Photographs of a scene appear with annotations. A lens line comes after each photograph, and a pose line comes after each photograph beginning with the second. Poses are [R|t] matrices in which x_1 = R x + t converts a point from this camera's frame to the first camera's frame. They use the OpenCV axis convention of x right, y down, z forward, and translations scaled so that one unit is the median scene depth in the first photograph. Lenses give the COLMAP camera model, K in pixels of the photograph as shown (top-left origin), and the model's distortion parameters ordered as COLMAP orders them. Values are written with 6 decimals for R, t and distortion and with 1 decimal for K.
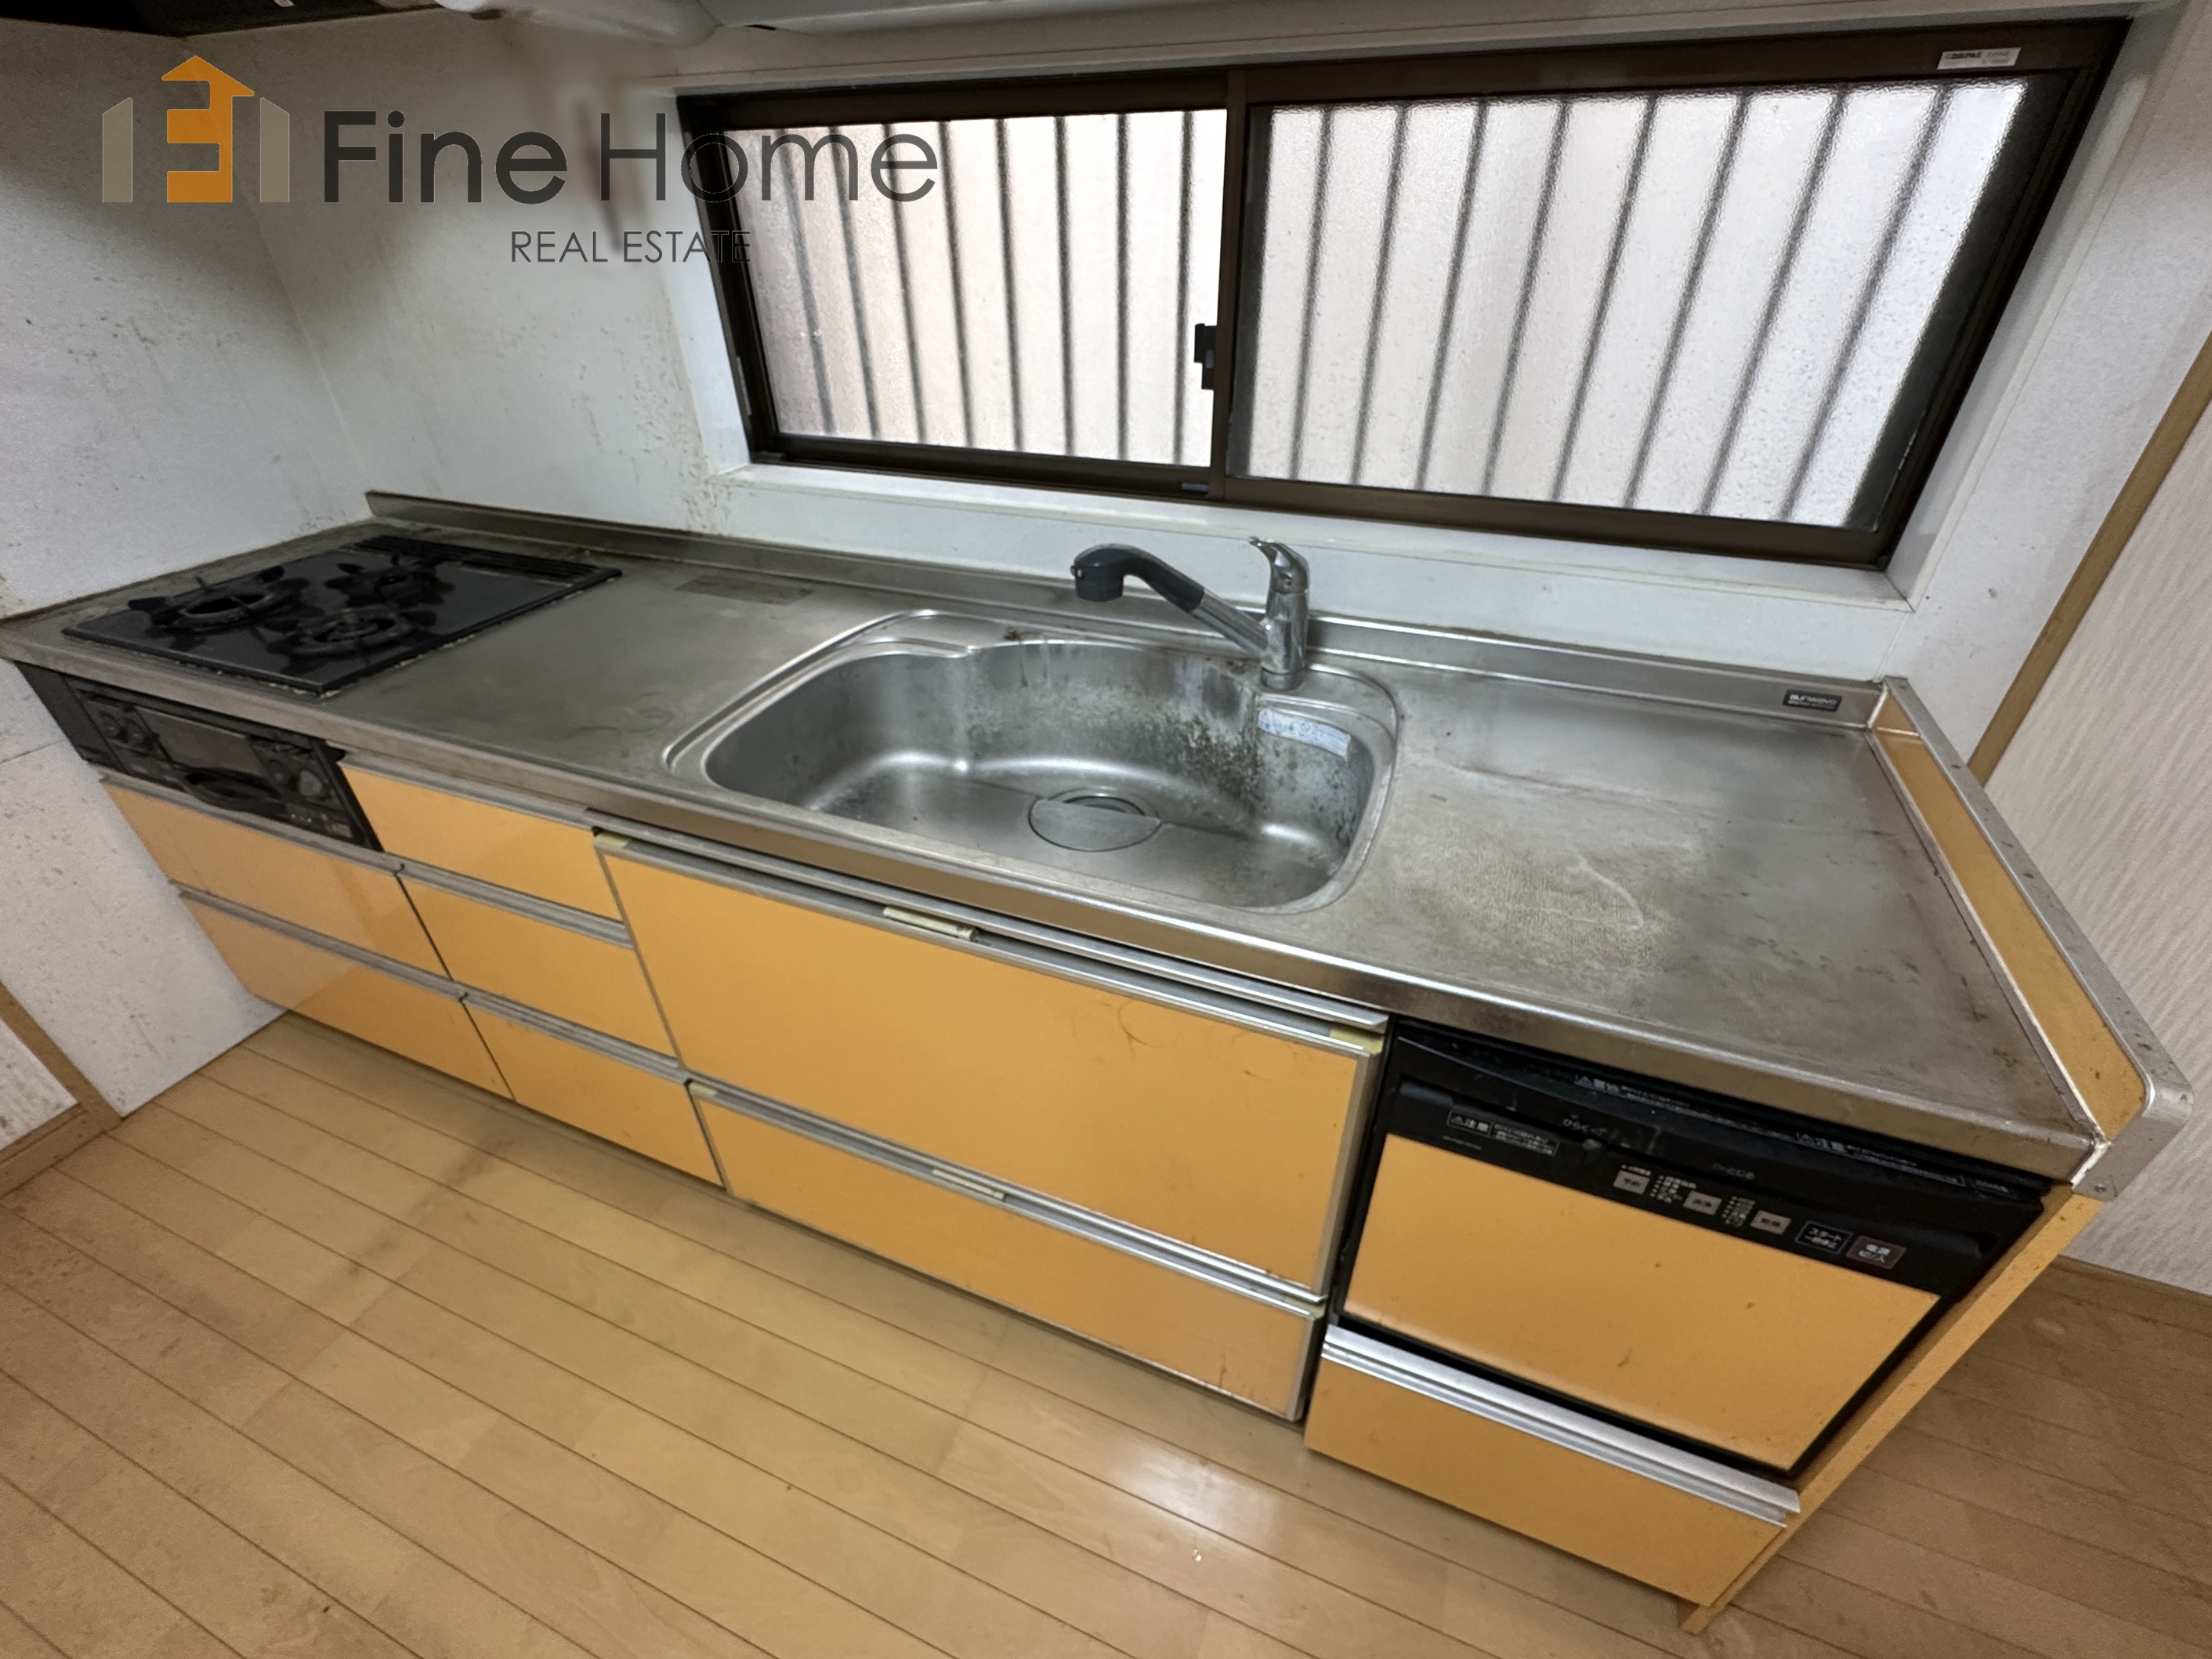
lens RADIAL K [[947.5, 0, 1106.6], [0, 947.5, 828.6], [0, 0, 1]] dist [0.000889, 0.000112]
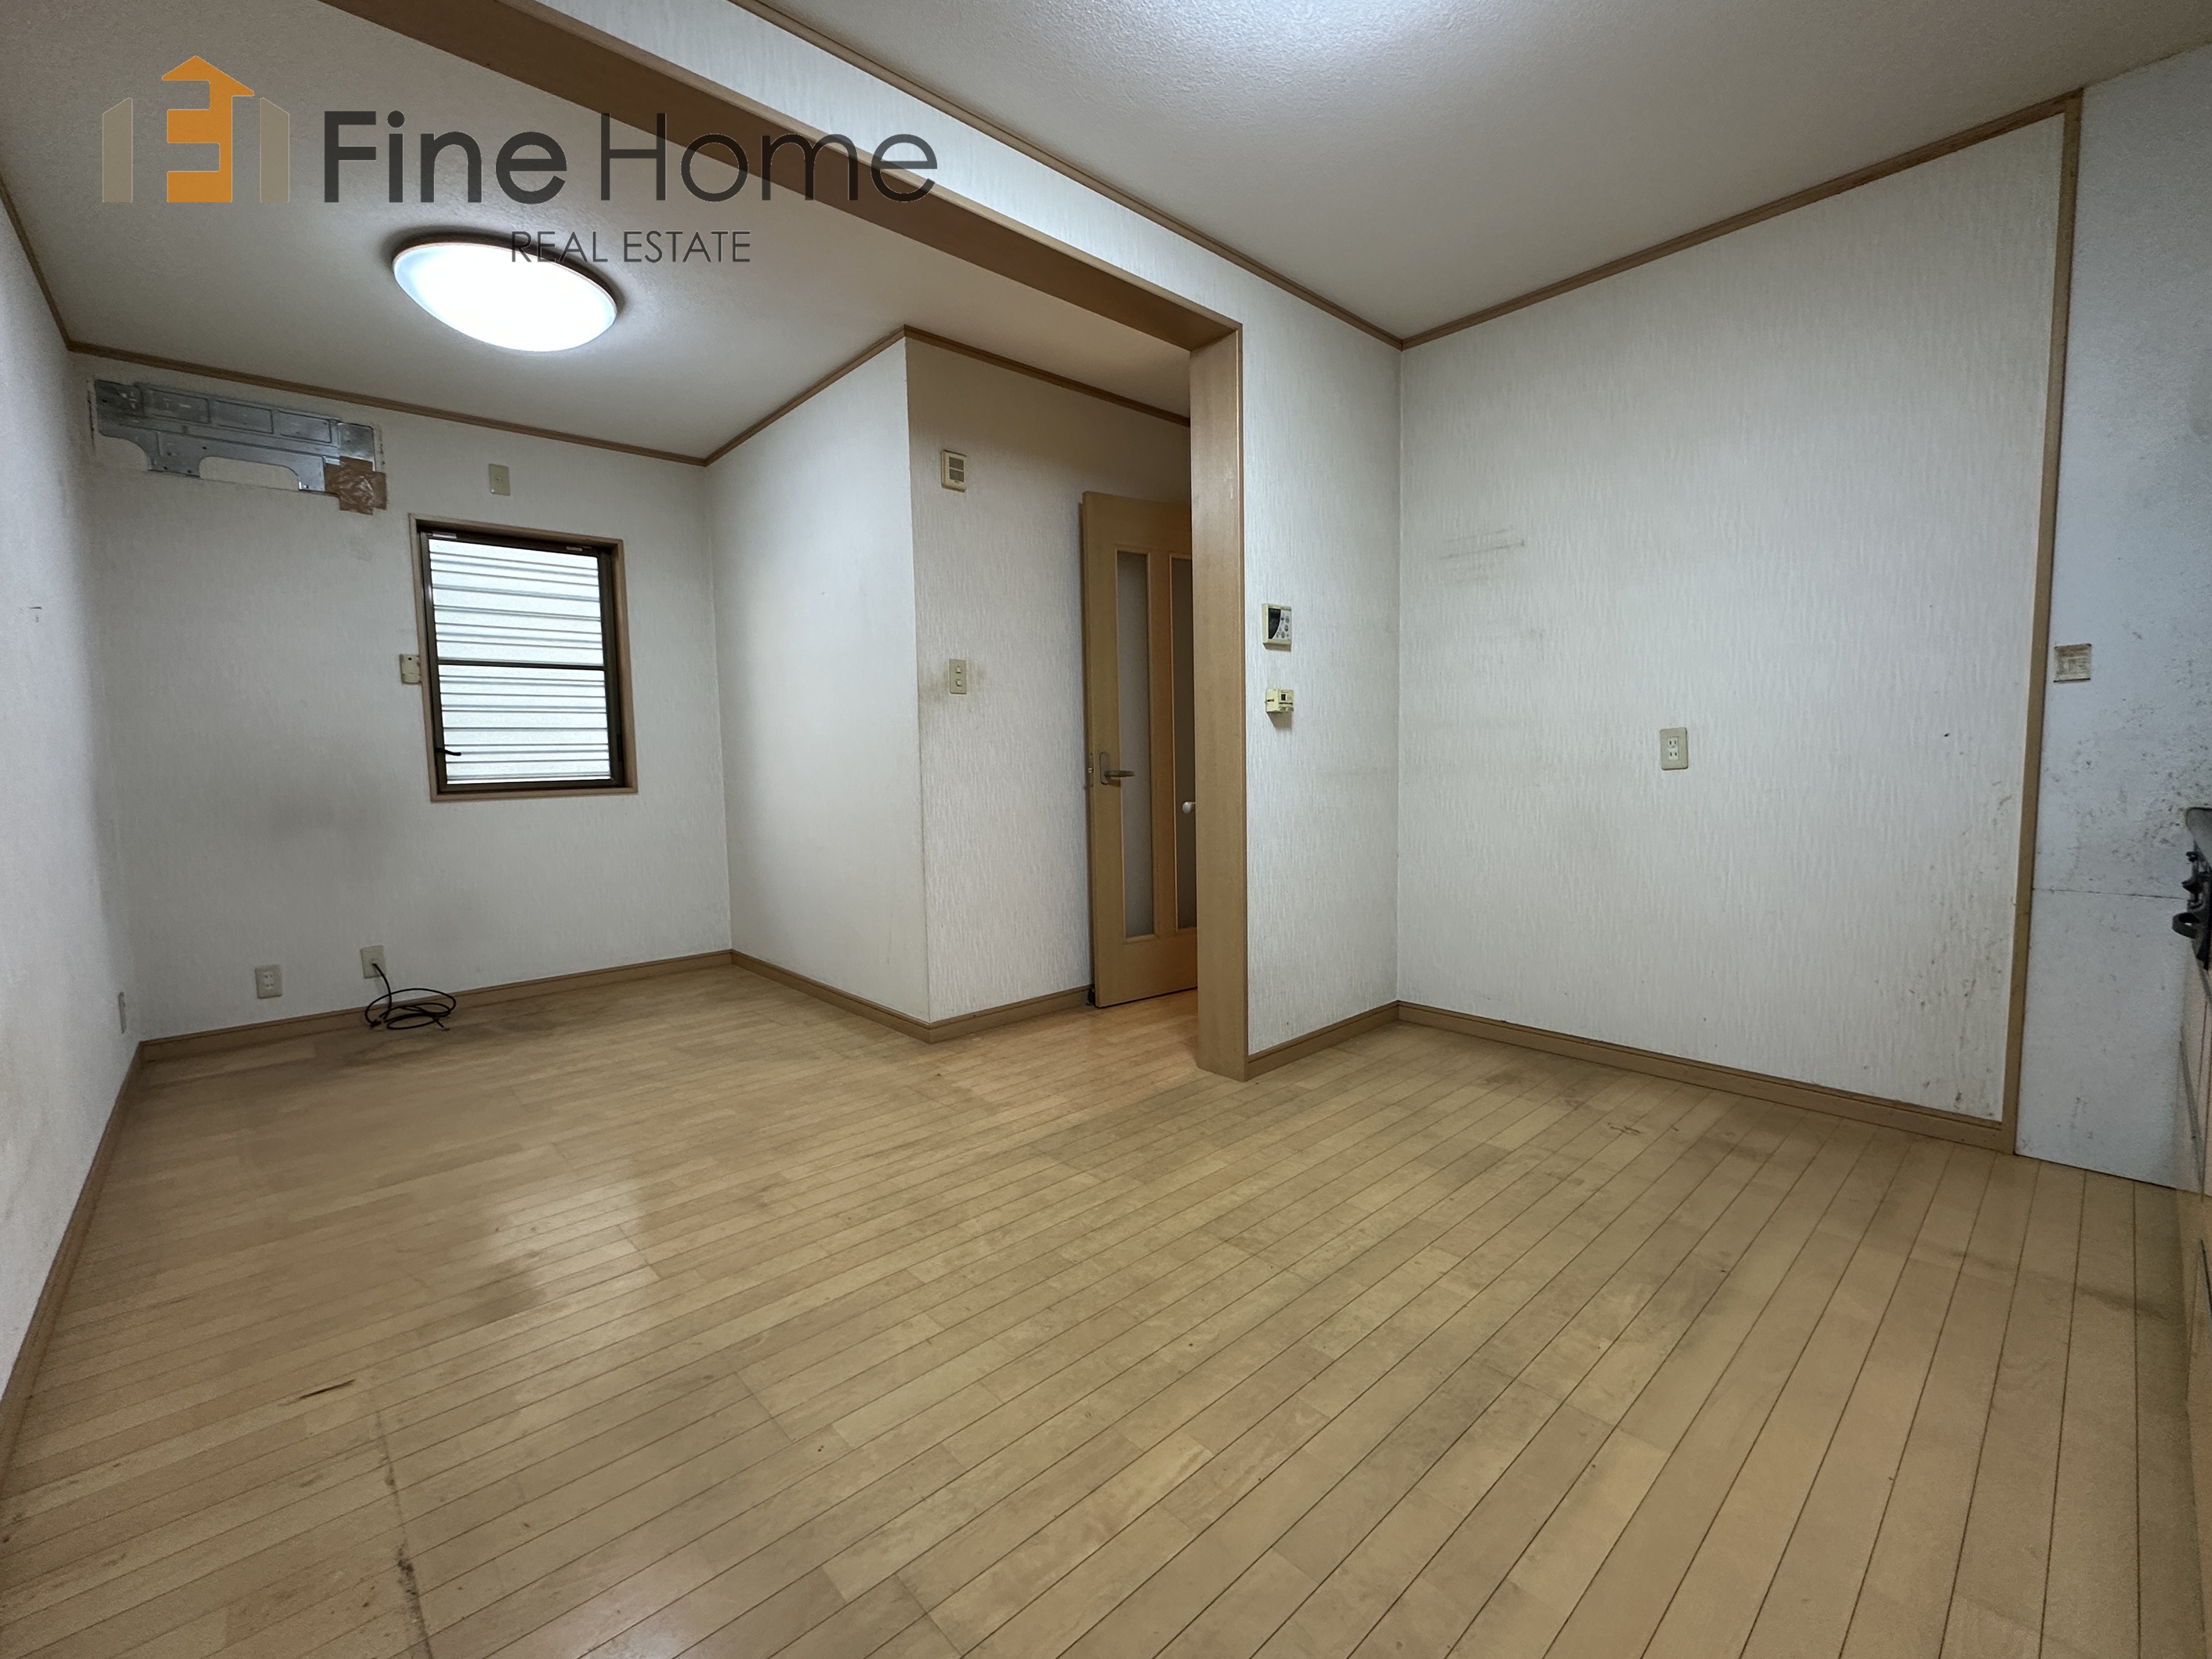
lens RADIAL K [[926.4, 0, 1105.4], [0, 926.4, 826.8], [0, 0, 1]] dist [-0.000575, -0.000159]
pose [[-0.435201, 0.095935, -0.895207, 0.704833], [-0.484208, 0.813327, 0.322556, 0.135960], [0.759040, 0.573844, -0.307508, 0.162181]]
